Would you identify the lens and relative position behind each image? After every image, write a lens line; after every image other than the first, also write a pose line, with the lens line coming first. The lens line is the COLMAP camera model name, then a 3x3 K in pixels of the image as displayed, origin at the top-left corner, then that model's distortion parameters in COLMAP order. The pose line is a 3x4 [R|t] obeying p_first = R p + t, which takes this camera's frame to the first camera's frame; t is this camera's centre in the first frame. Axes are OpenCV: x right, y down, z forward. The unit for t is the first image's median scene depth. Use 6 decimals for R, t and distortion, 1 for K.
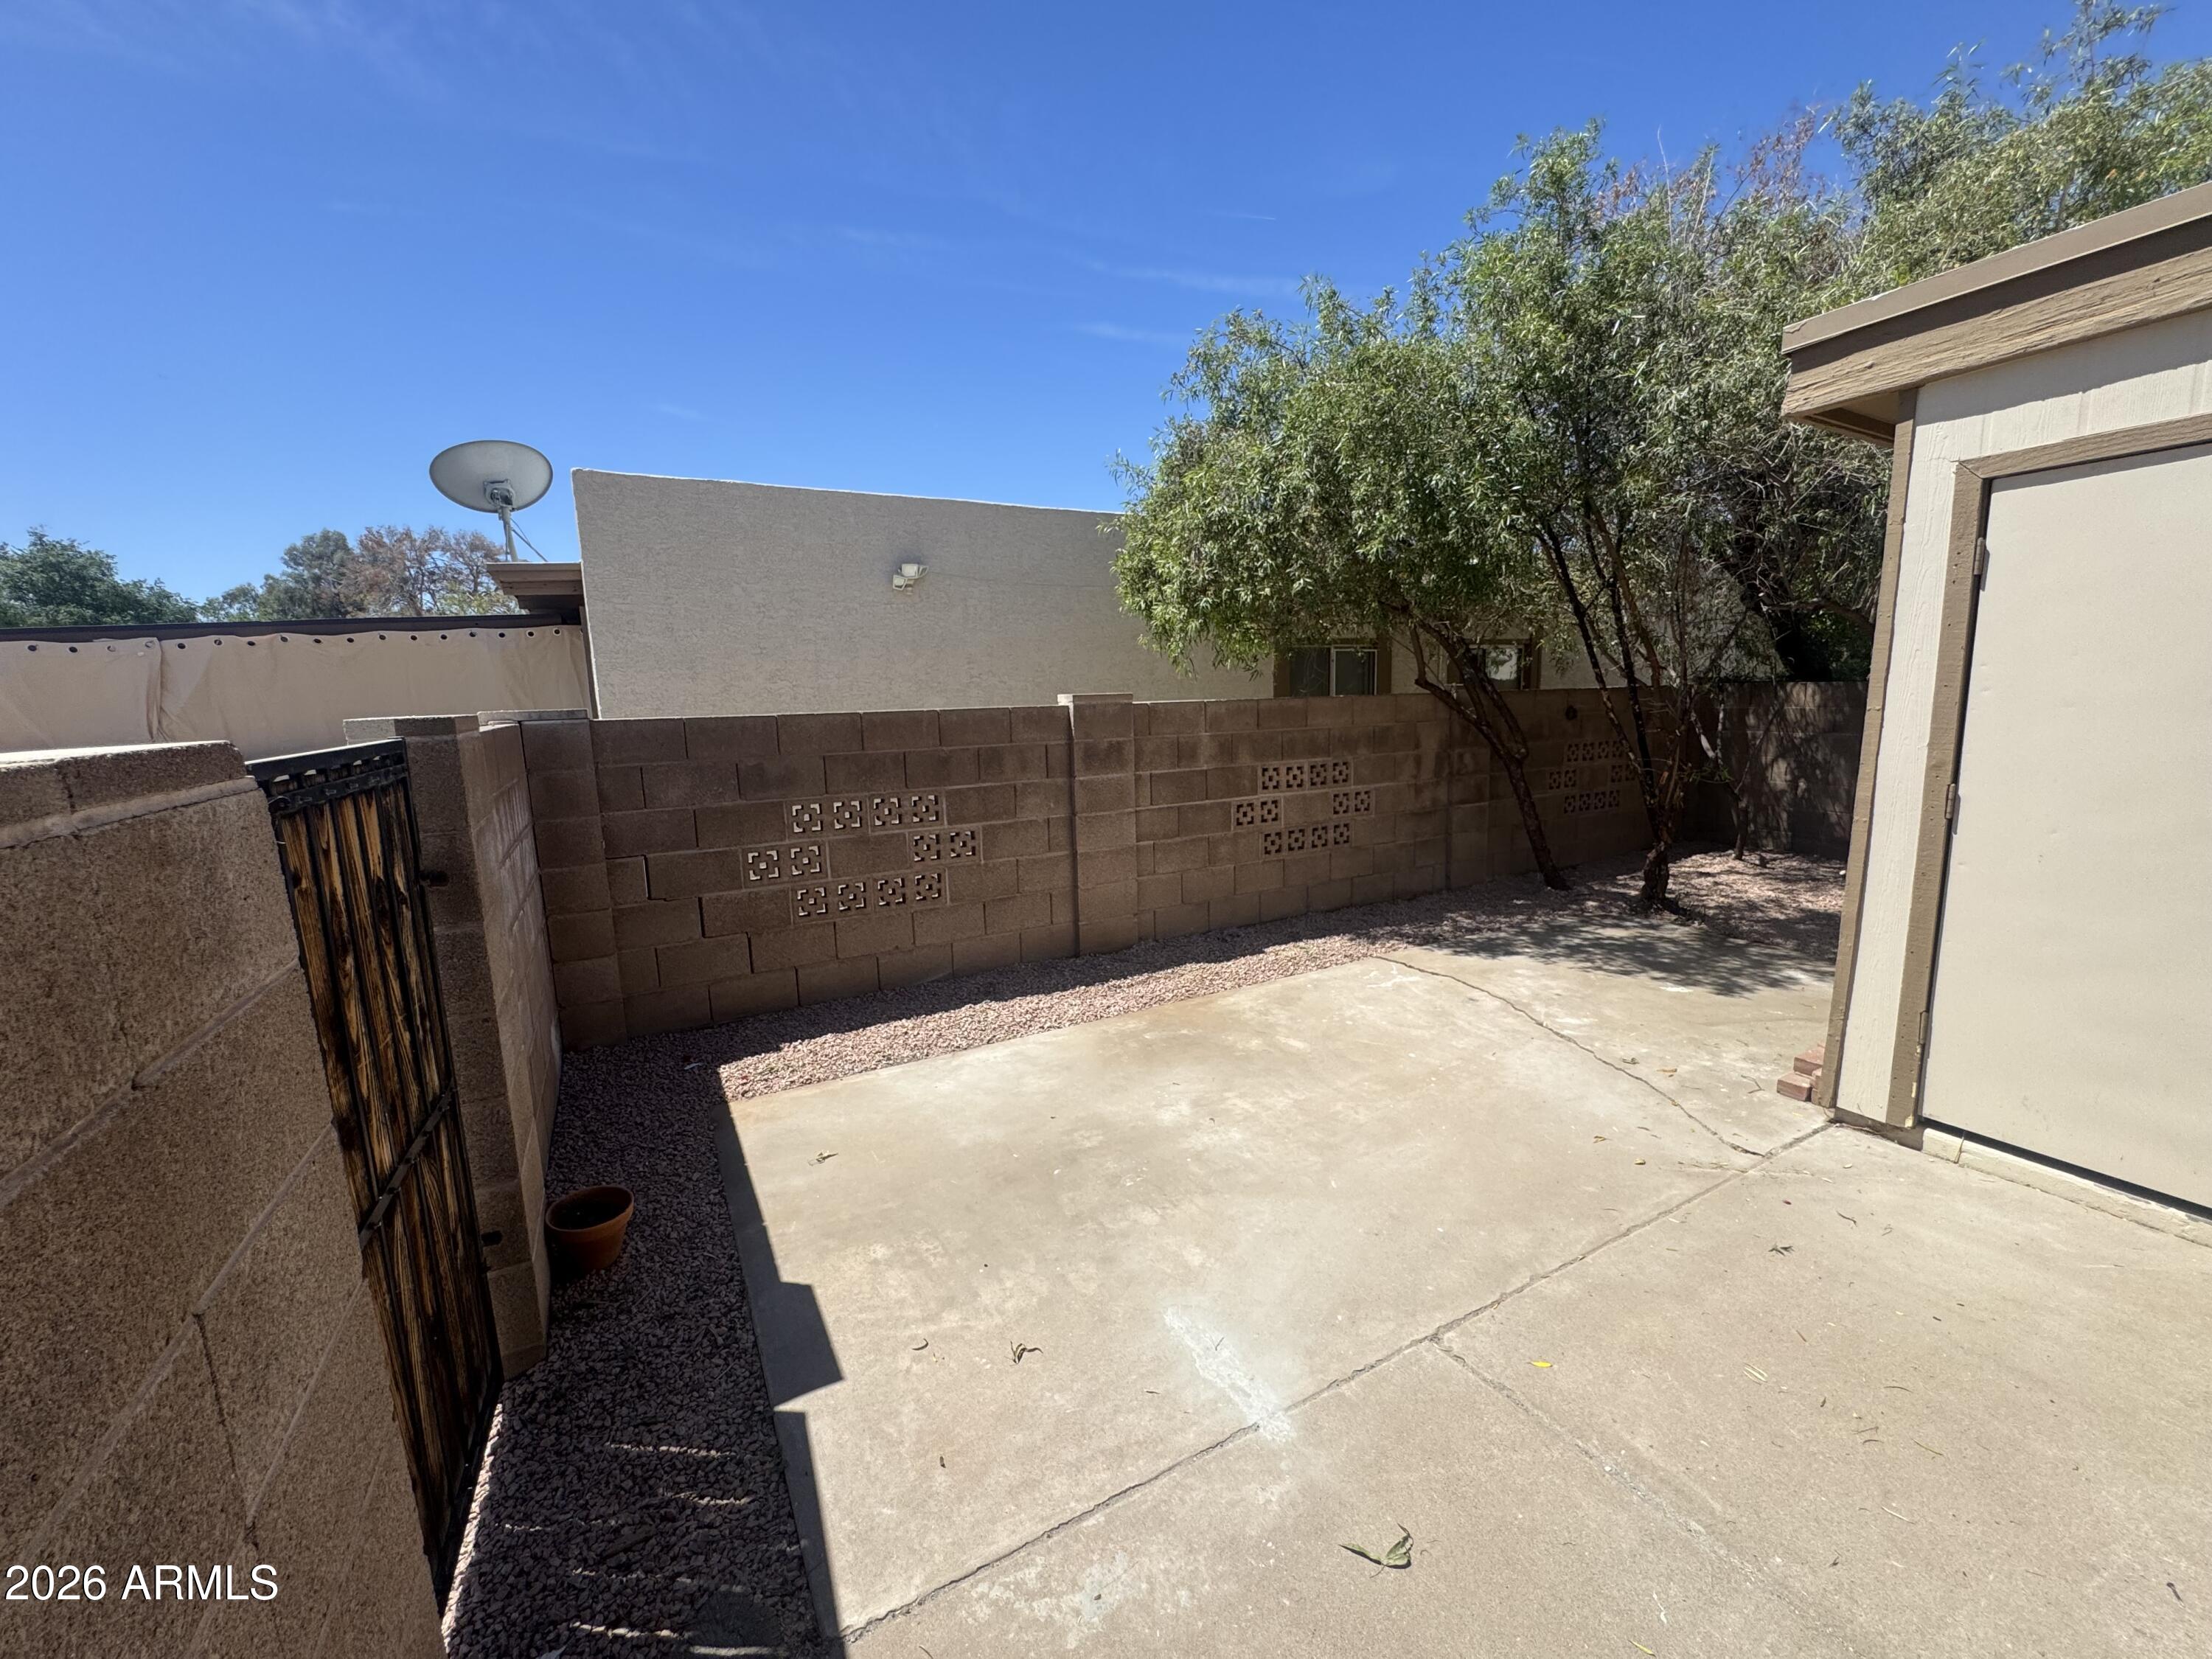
lens RADIAL K [[878.5, 0, 1106.0], [0, 878.5, 829.5], [0, 0, 1]] dist [-0.004469, 0.000166]
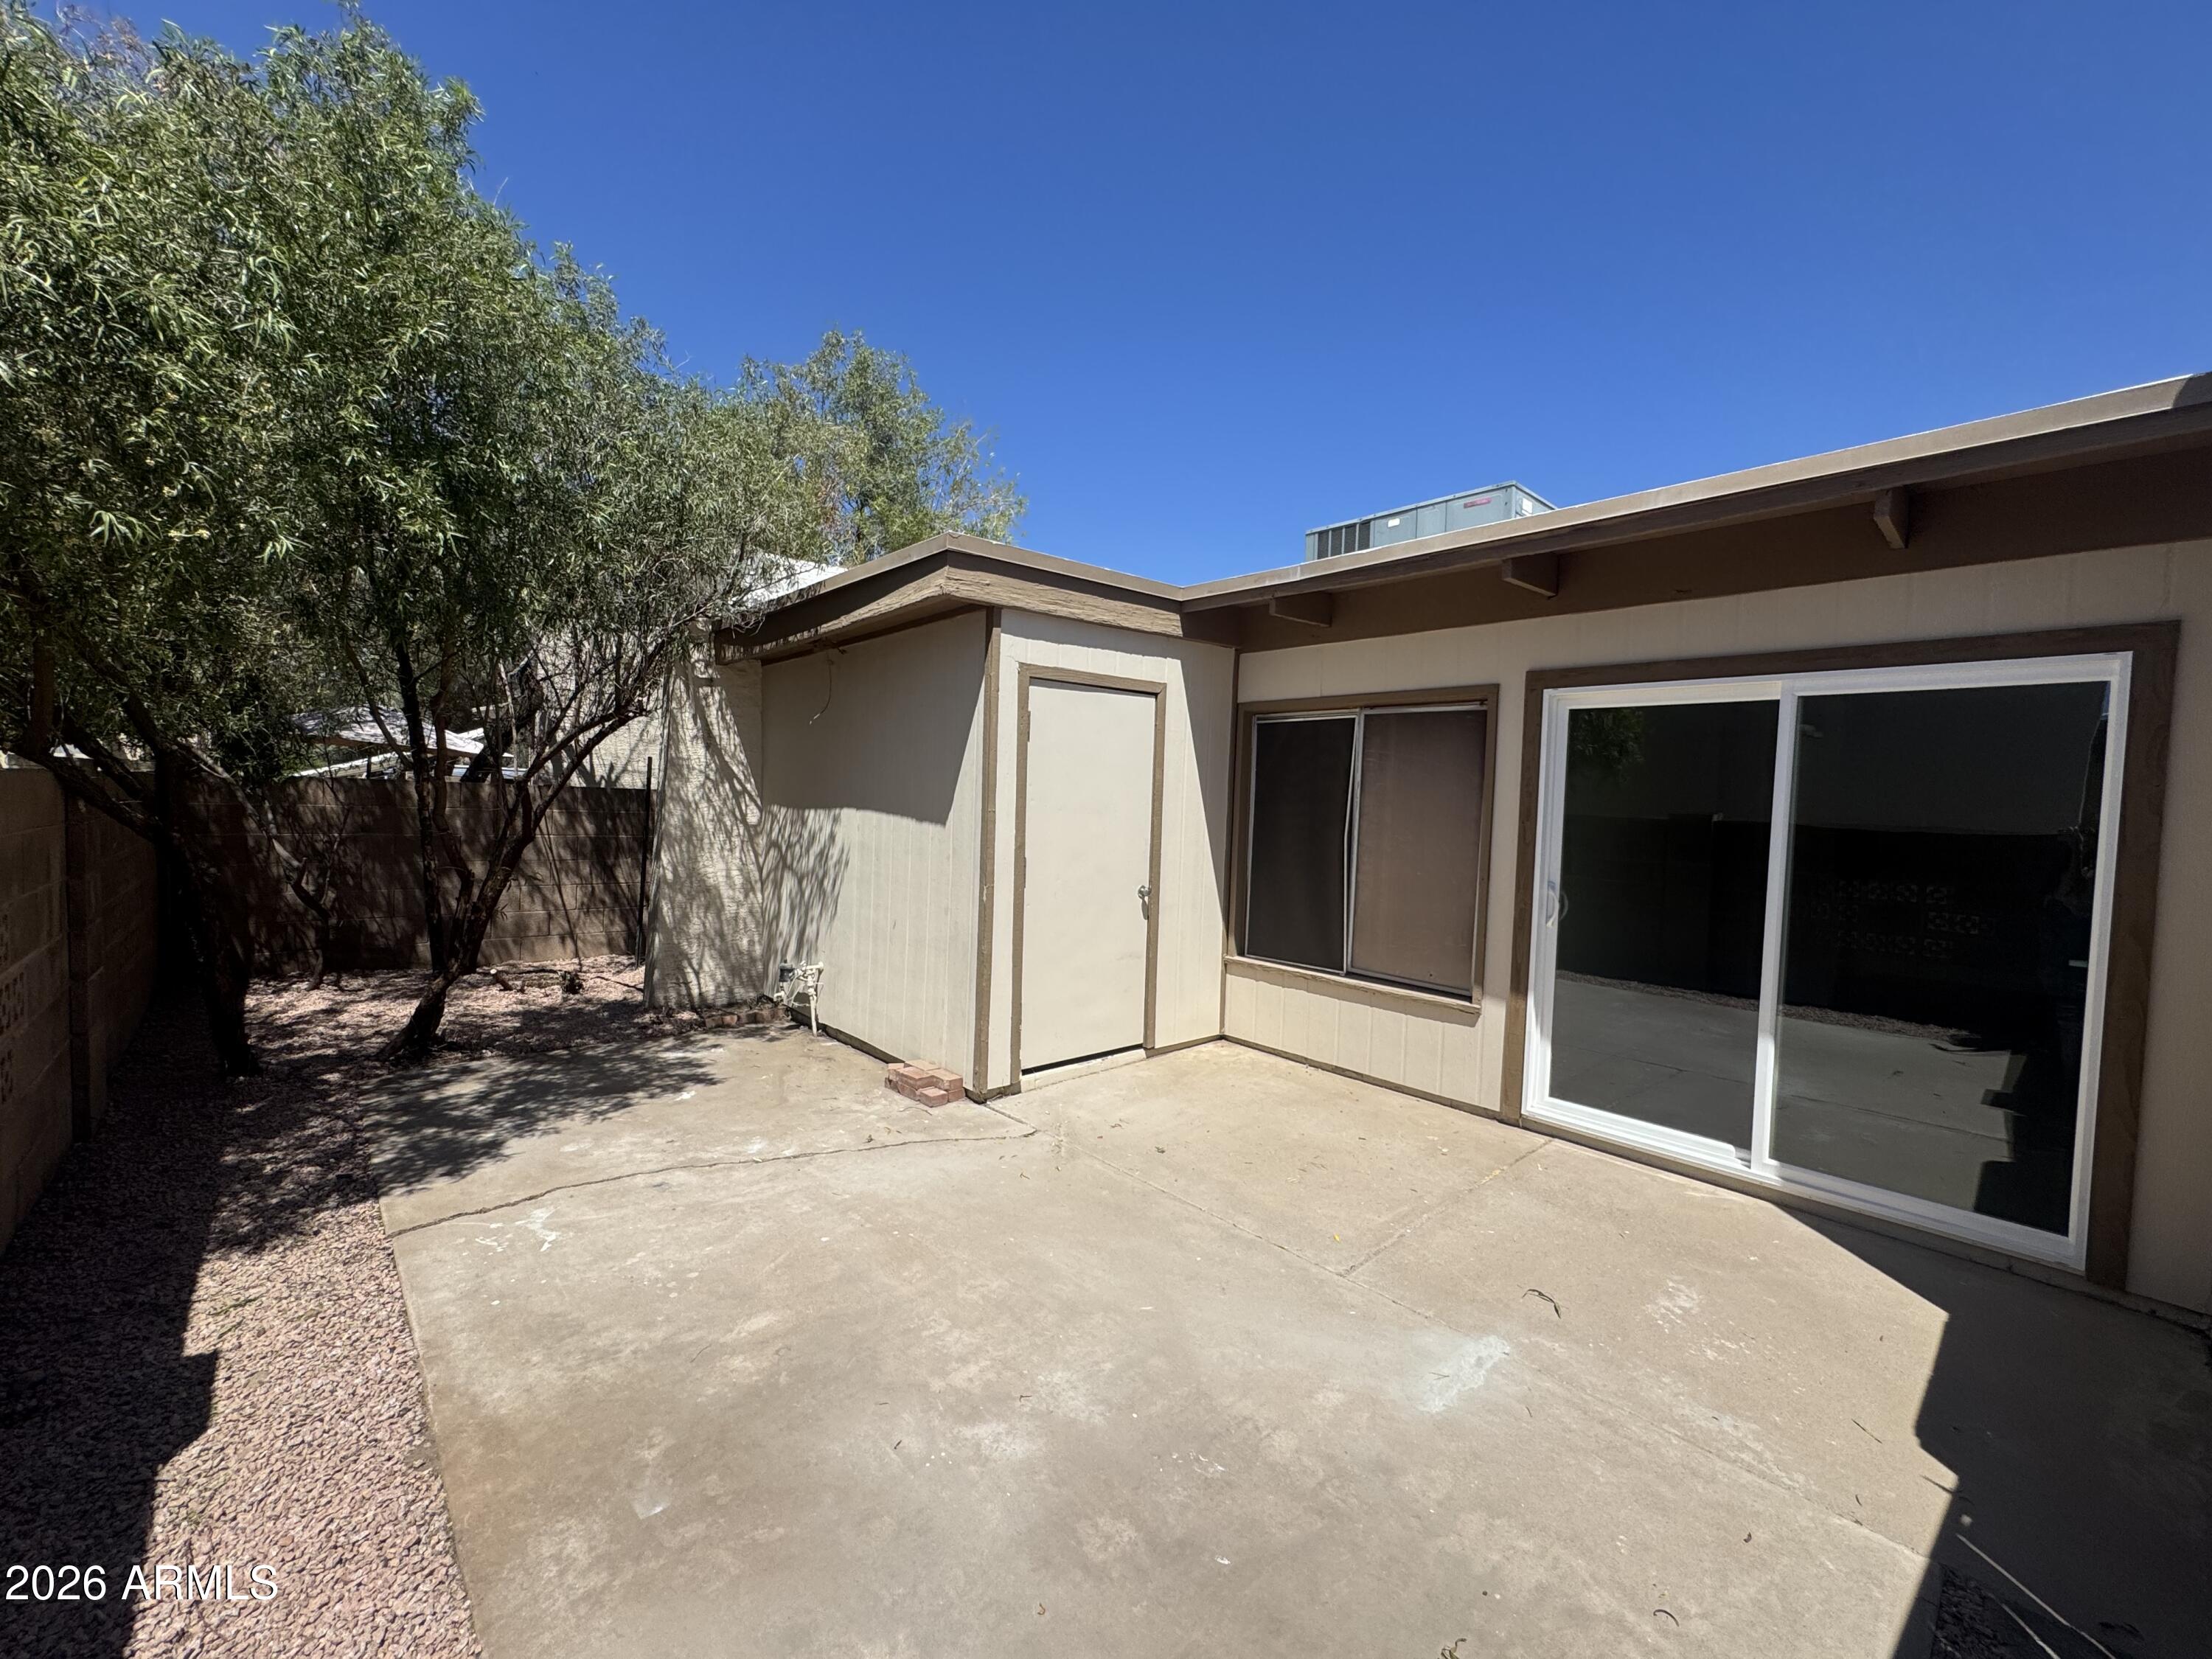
lens RADIAL K [[878.5, 0, 1106.0], [0, 878.5, 829.5], [0, 0, 1]] dist [-0.004469, 0.000166]
pose [[-0.228927, -0.015145, 0.973326, -0.378436], [0.126943, 0.990876, 0.045275, -0.090660], [-0.965131, 0.133921, -0.224916, 0.701637]]
